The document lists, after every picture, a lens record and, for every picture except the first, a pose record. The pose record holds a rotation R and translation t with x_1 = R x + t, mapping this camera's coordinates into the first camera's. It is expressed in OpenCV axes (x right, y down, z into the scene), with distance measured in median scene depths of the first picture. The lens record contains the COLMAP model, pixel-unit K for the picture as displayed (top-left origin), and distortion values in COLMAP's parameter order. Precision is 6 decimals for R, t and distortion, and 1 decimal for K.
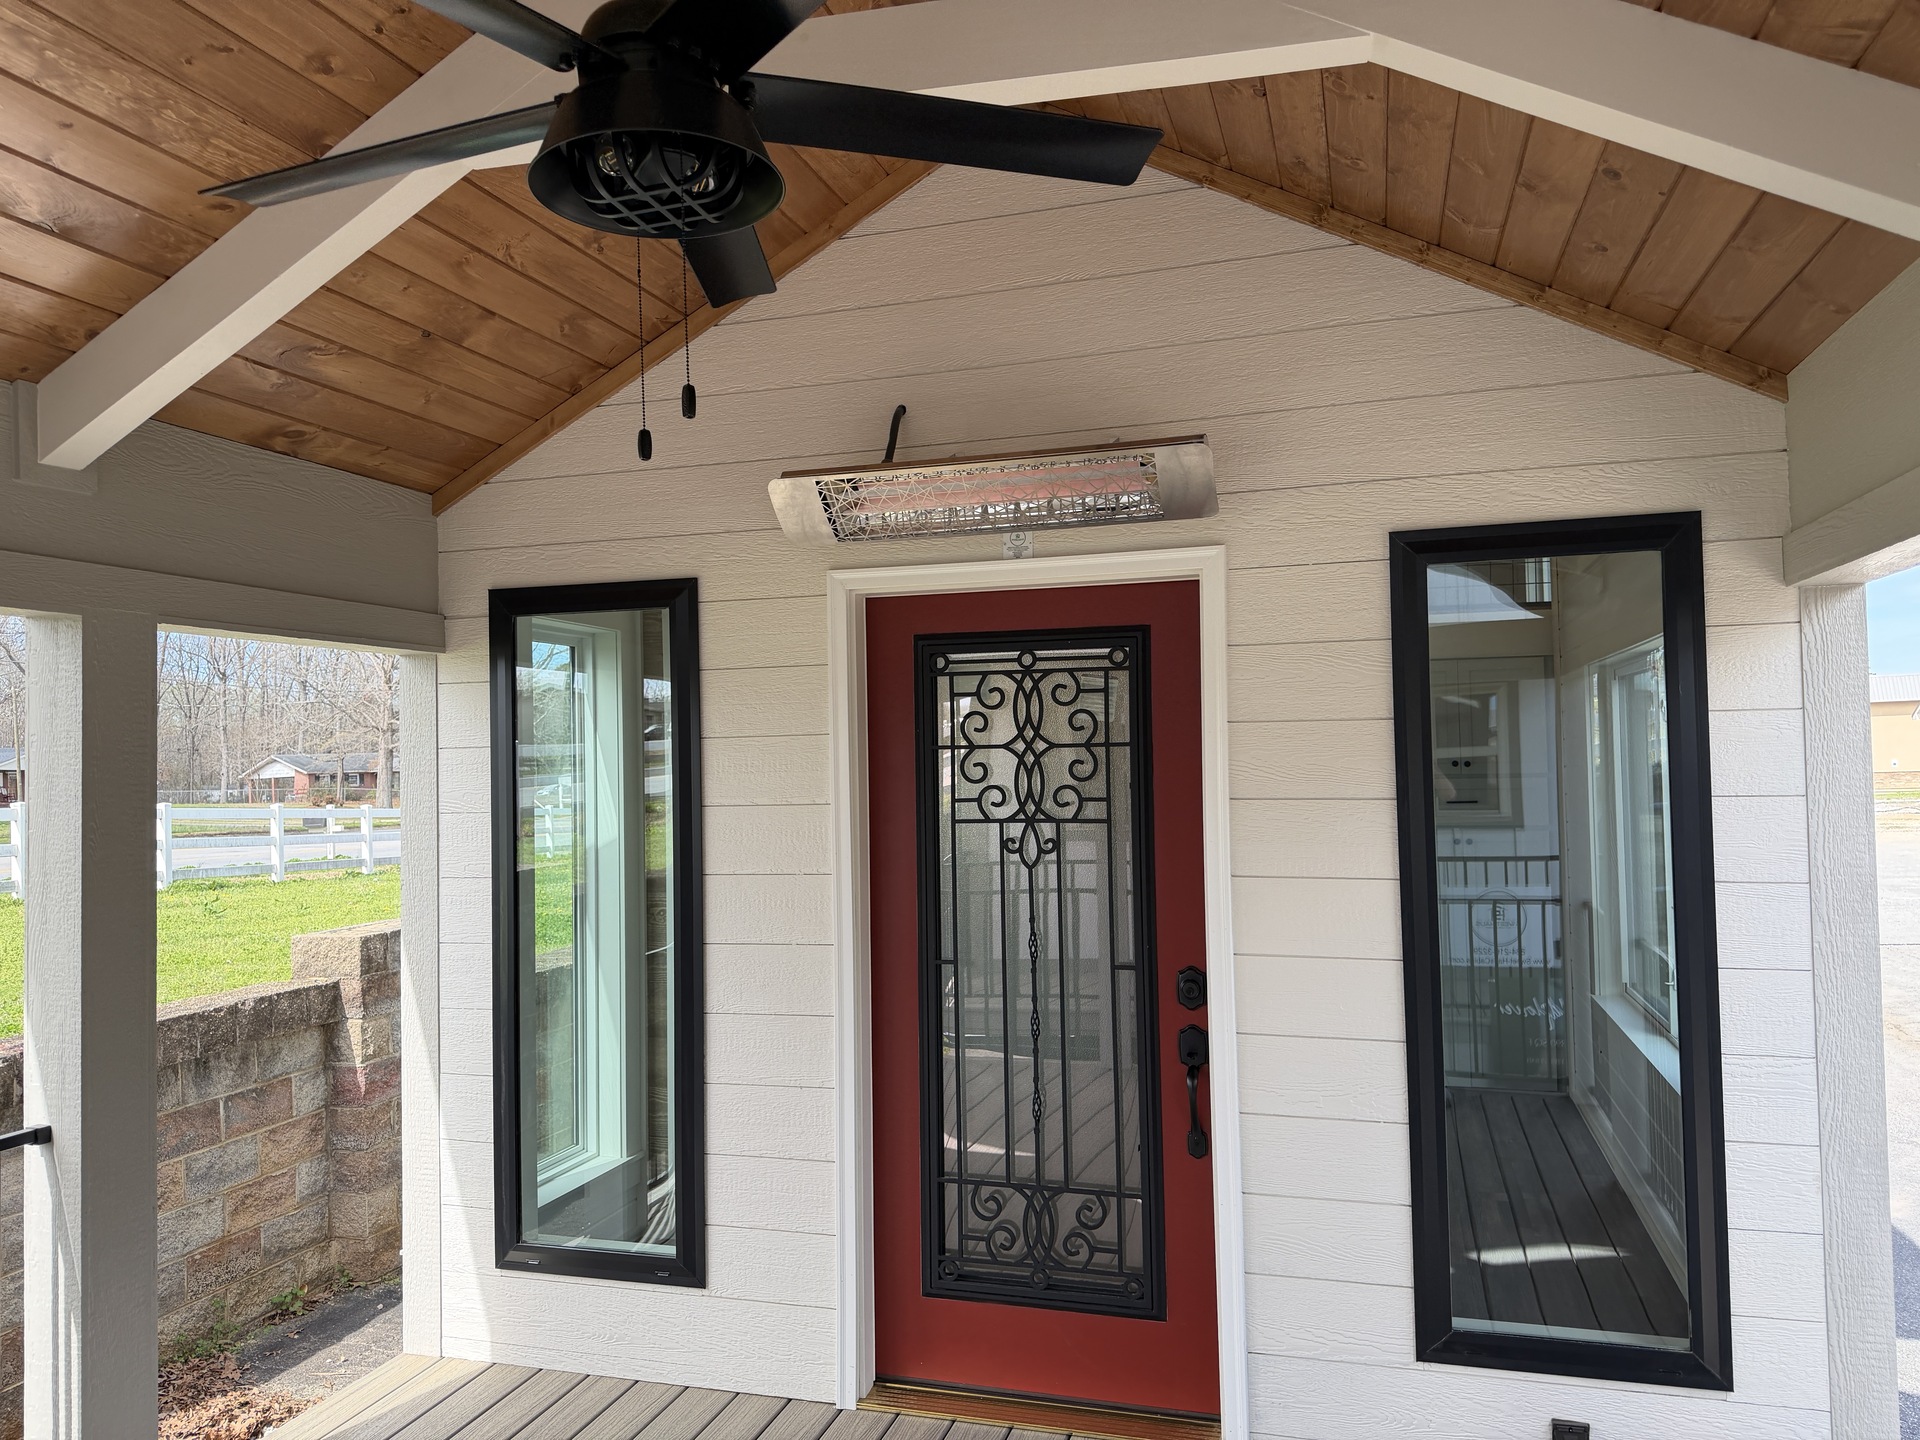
lens RADIAL K [[1372.1, 0, 948.1], [0, 1372.1, 719.4], [0, 0, 1]] dist [0.003047, -0.005647]
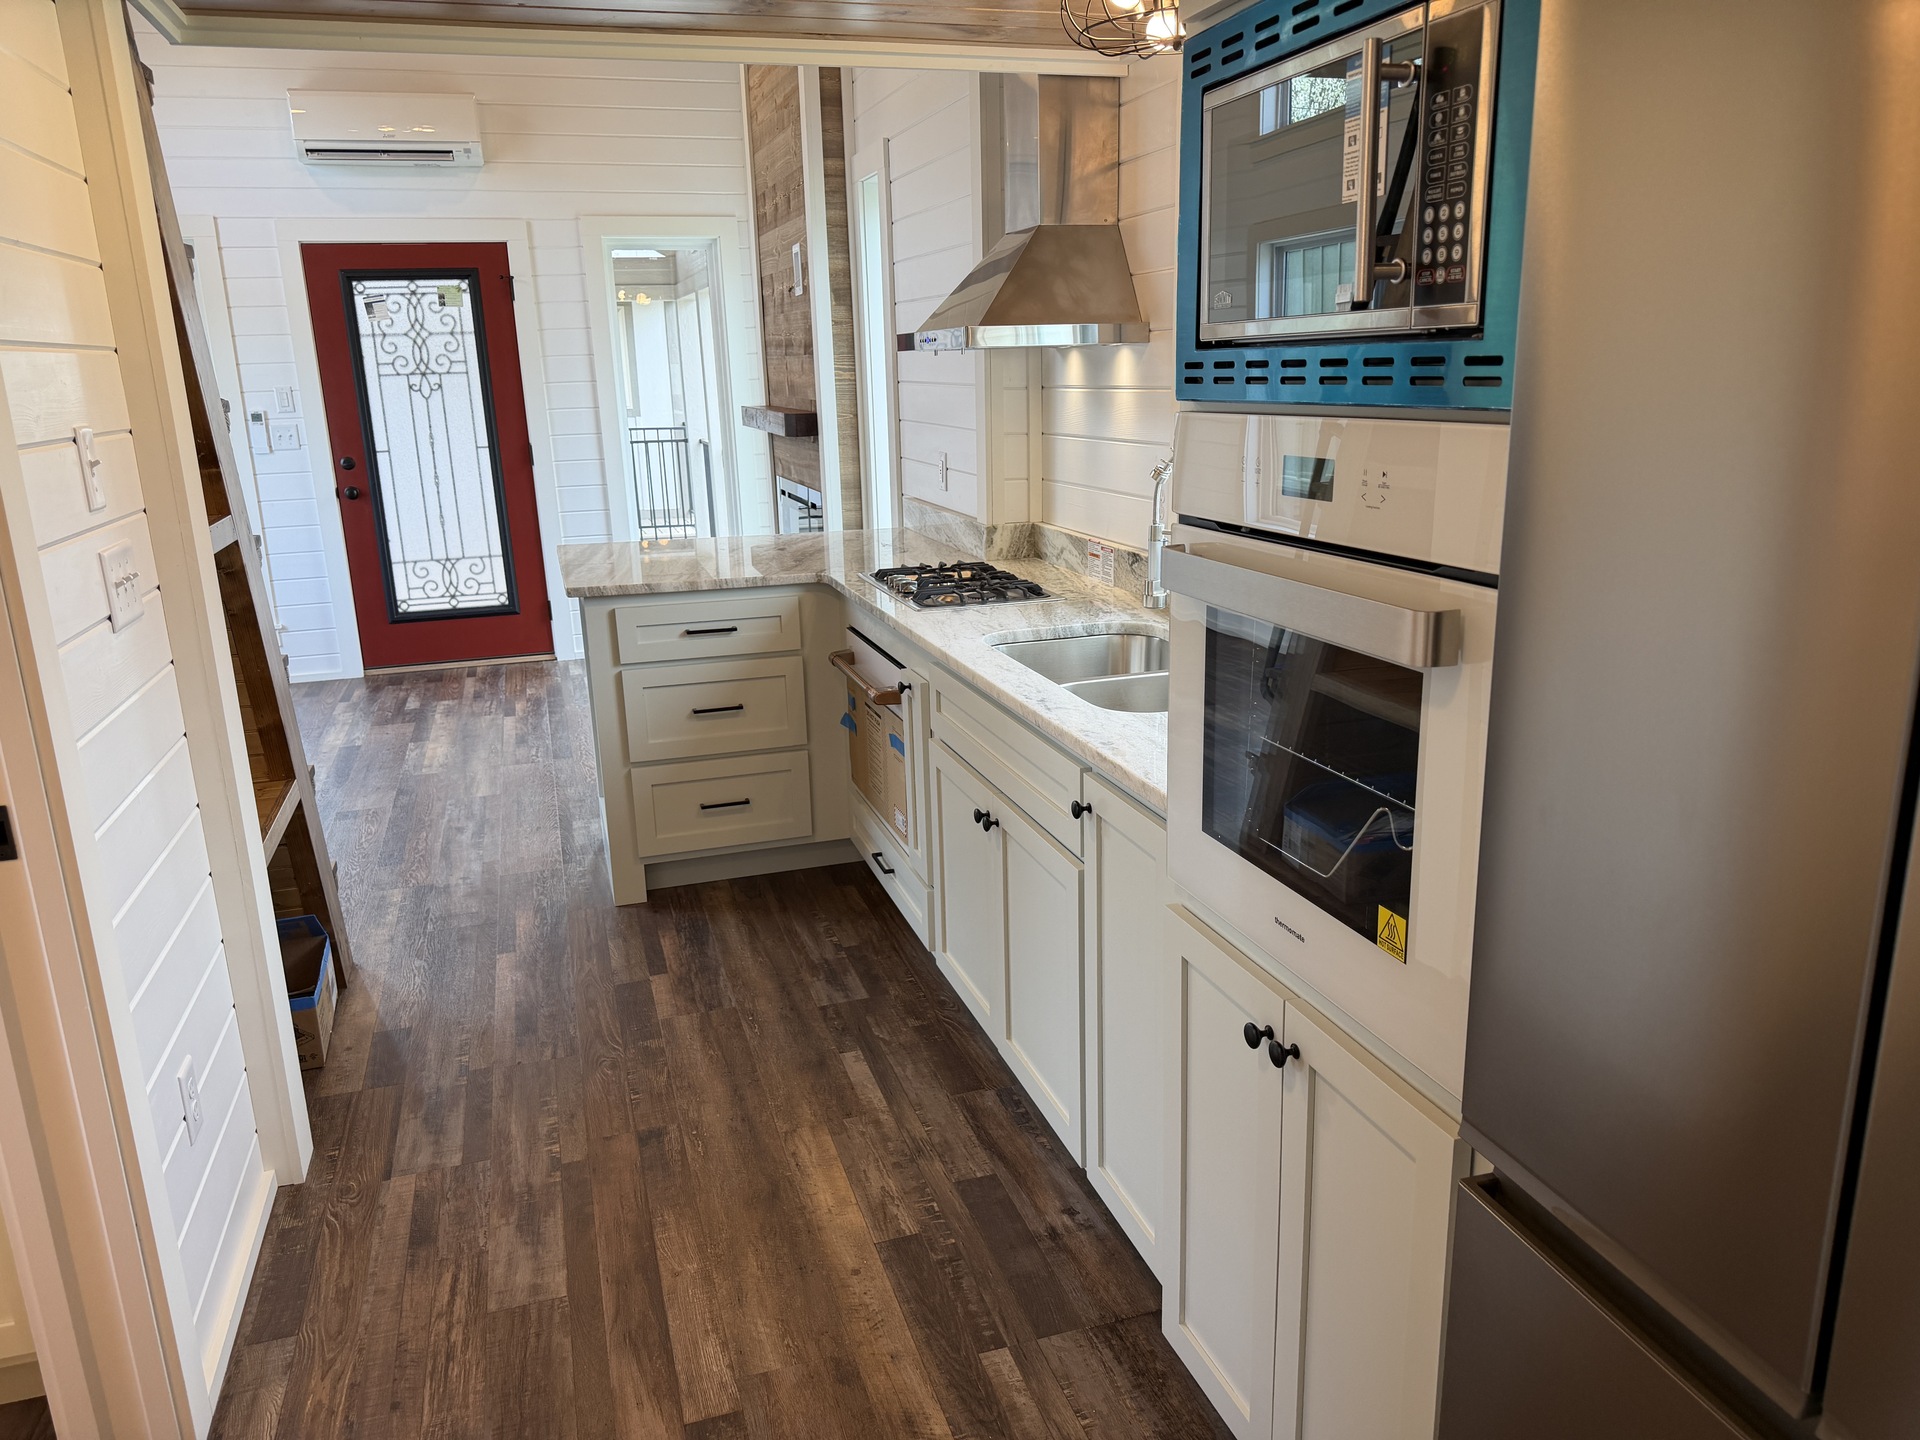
lens RADIAL K [[1372.1, 0, 948.1], [0, 1372.1, 719.4], [0, 0, 1]] dist [0.003047, -0.005647]
pose [[0.827272, -0.149106, 0.541653, -0.447935], [-0.004149, 0.962489, 0.271291, 0.014134], [-0.561786, -0.226679, 0.795621, -1.064037]]
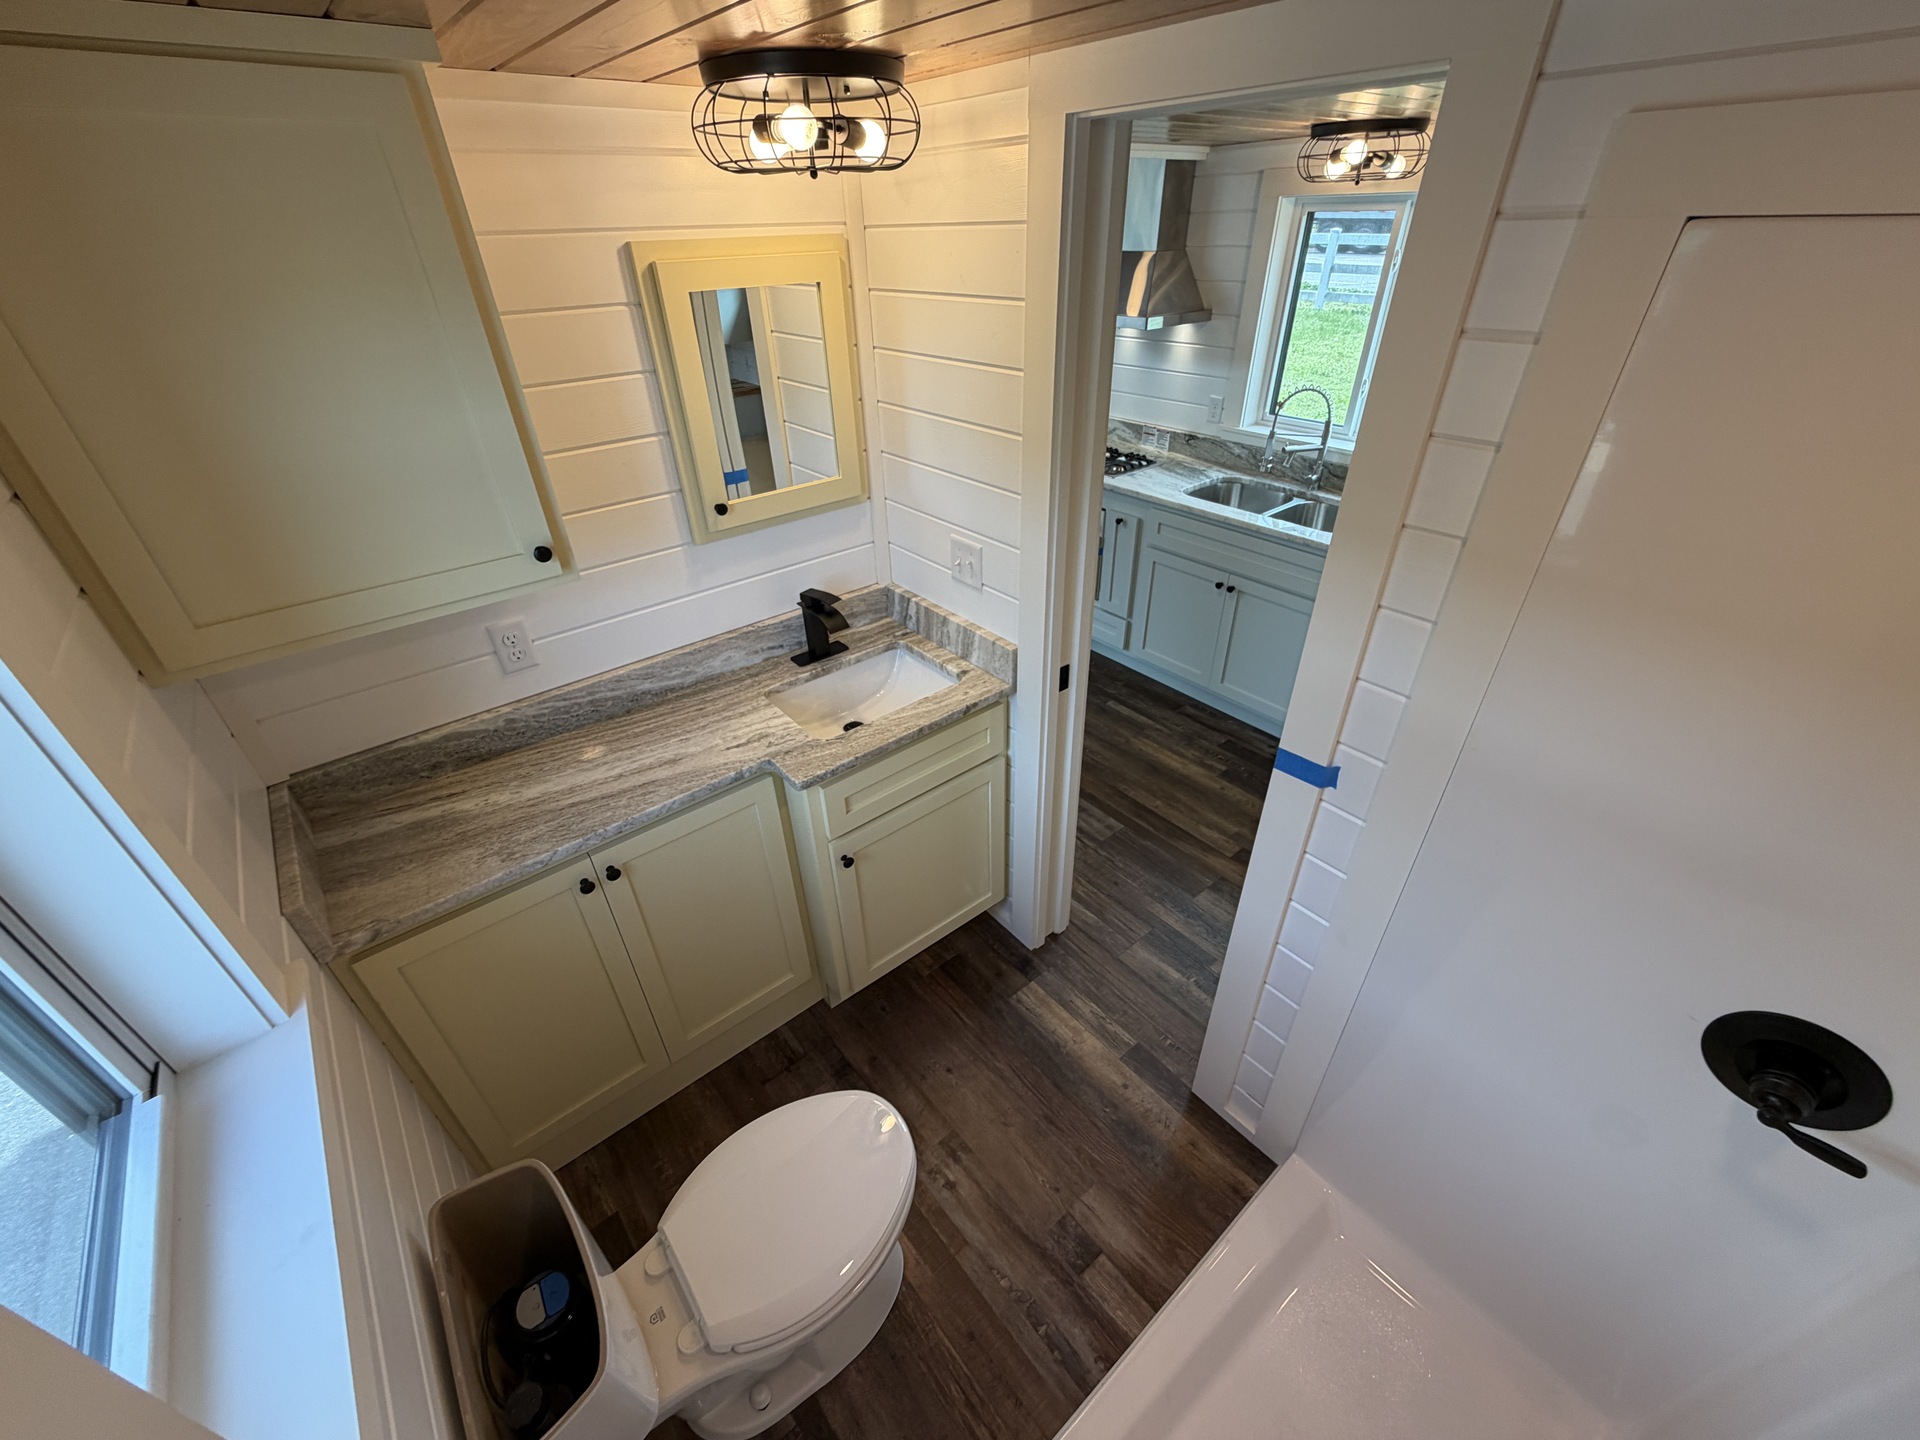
lens RADIAL K [[756.0, 0, 960.0], [0, 756.0, 720.0], [0, 0, 1]] dist [-0.001642, -0.000012]
pose [[0.561726, -0.428744, 0.707561, -0.896820], [-0.015483, 0.849644, 0.527130, -0.052793], [-0.827178, -0.307057, 0.470629, -0.695991]]
